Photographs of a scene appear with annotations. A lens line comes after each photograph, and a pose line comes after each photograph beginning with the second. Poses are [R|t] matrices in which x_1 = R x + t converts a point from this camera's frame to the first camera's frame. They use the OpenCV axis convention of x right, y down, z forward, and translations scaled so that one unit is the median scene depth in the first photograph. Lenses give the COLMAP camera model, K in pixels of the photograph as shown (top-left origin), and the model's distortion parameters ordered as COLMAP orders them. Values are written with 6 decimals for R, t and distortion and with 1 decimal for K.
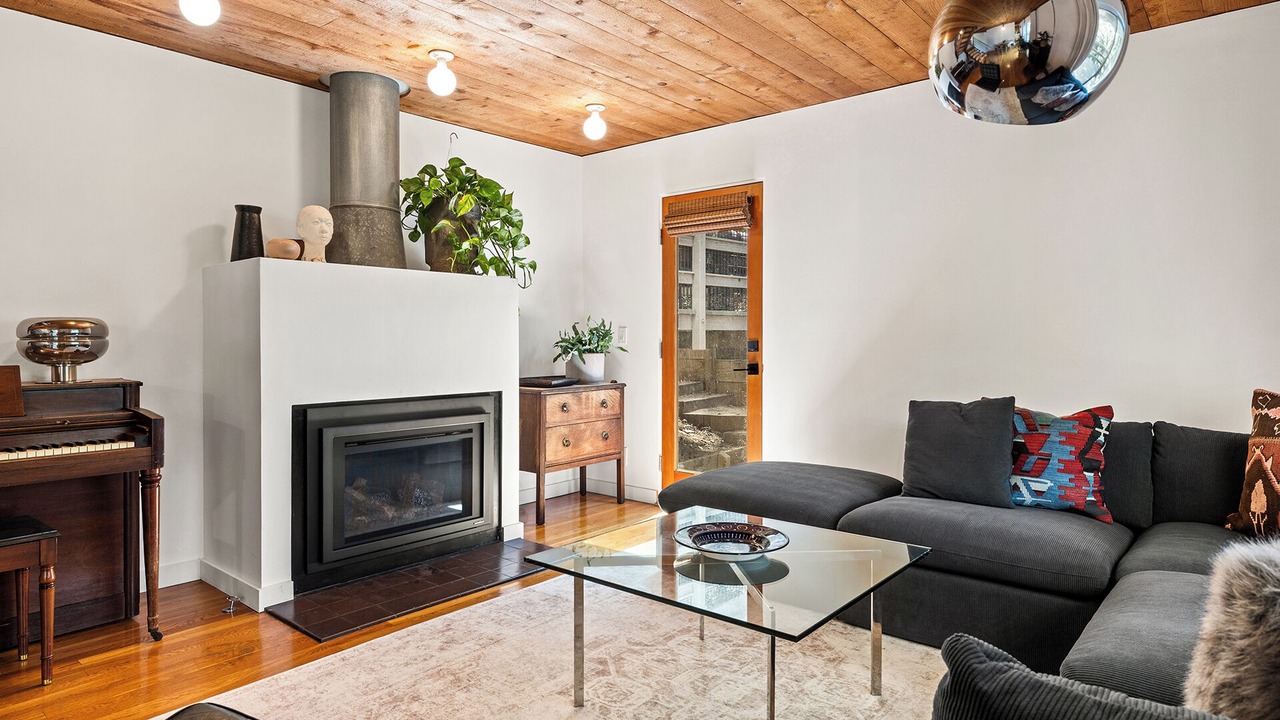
lens RADIAL K [[724.3, 0, 634.4], [0, 724.3, 338.6], [0, 0, 1]] dist [-0.002382, -0.000041]
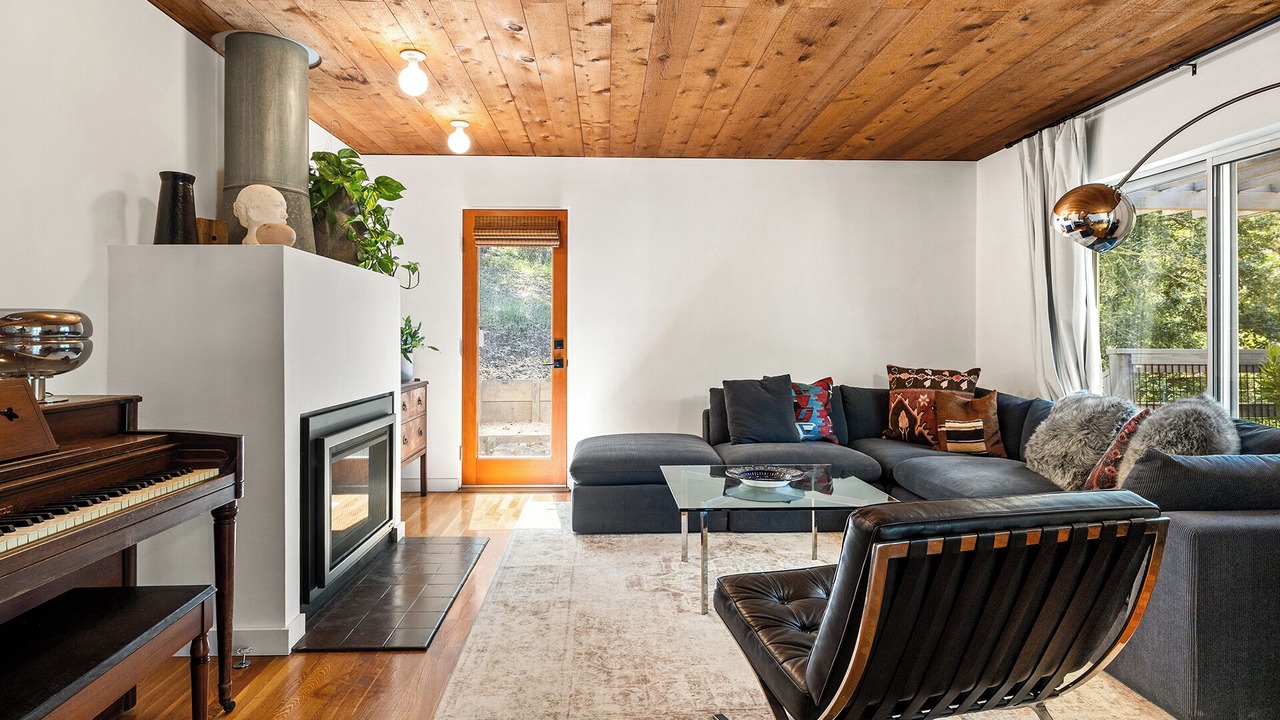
lens RADIAL K [[684.4, 0, 619.3], [0, 684.4, 335.2], [0, 0, 1]] dist [-0.000184, 0.000107]
pose [[0.739616, 0.001973, 0.673027, -0.696994], [0.001085, 0.999991, -0.004123, -0.000775], [-0.673029, 0.003779, 0.739607, 0.113331]]
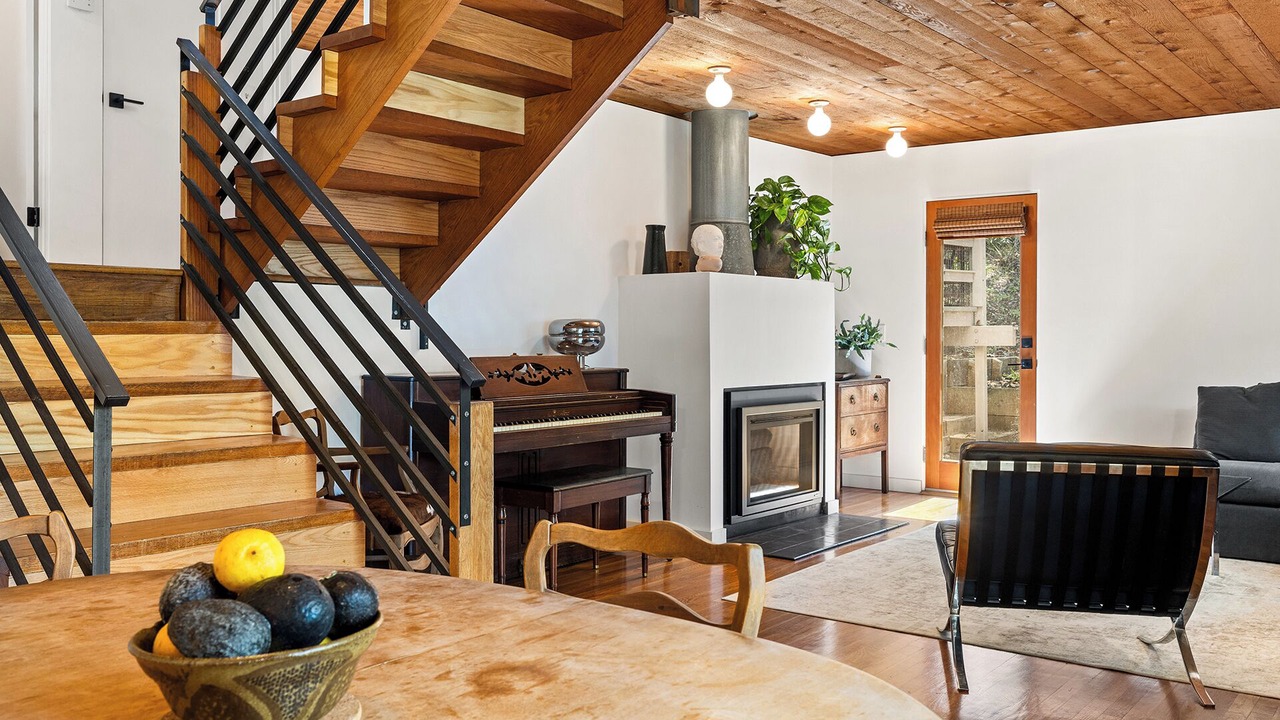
lens RADIAL K [[1104.2, 0, 614.4], [0, 1104.2, 329.6], [0, 0, 1]] dist [-0.011859, 0.002396]
pose [[0.999413, 0.001972, 0.034200, -0.679202], [-0.001817, 0.999988, -0.004584, -0.001286], [-0.034208, 0.004519, 0.999405, -0.847621]]
